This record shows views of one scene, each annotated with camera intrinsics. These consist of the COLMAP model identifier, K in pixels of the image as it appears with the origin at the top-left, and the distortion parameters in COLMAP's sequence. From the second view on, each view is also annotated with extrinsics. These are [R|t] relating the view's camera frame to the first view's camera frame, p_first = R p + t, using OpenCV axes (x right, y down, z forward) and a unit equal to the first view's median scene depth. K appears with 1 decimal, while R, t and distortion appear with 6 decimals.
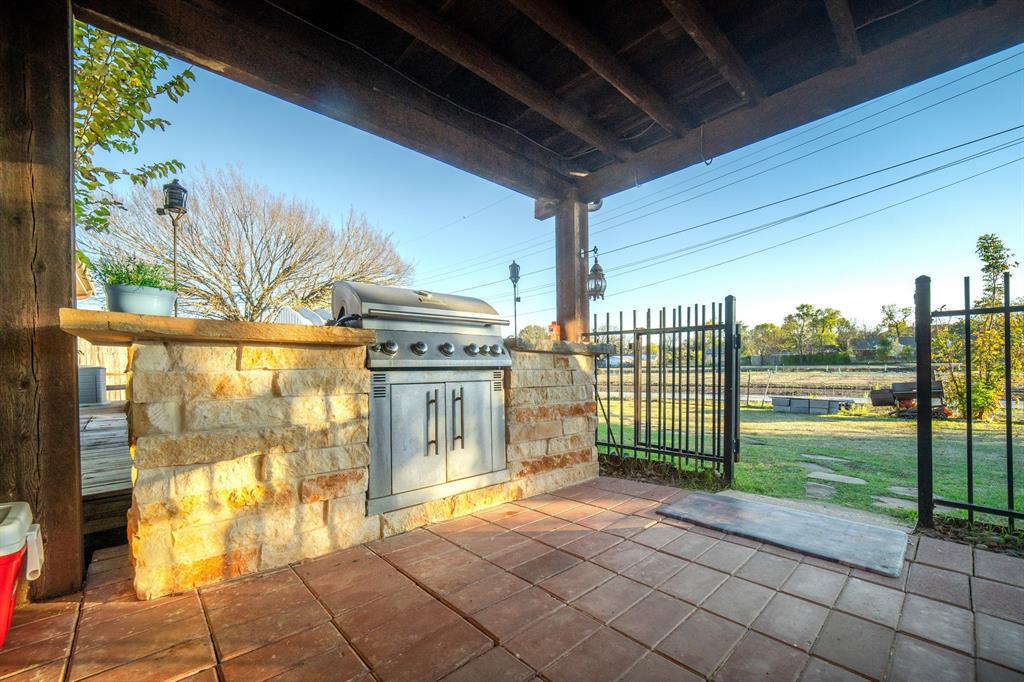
lens RADIAL K [[422.2, 0, 489.2], [0, 422.2, 366.8], [0, 0, 1]] dist [-0.011942, 0.004540]
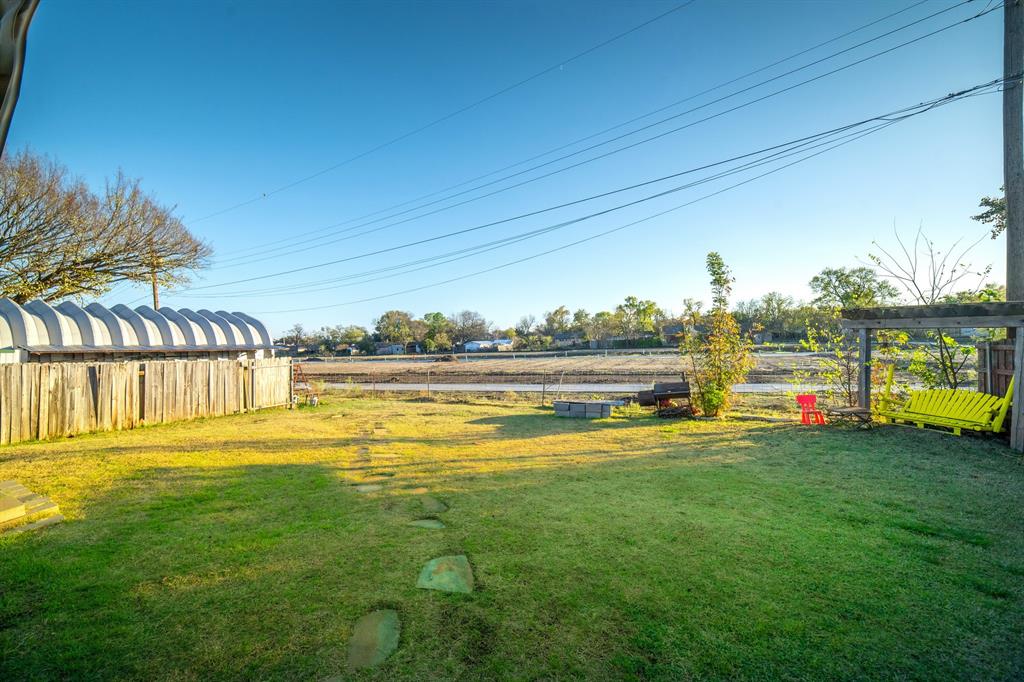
lens RADIAL K [[413.3, 0, 494.6], [0, 413.3, 330.2], [0, 0, 1]] dist [-0.015088, 0.002467]
pose [[0.952351, -0.000569, 0.305003, 0.948962], [0.015000, 0.998875, -0.044975, -0.203547], [-0.304635, 0.047407, 0.951289, 0.467885]]
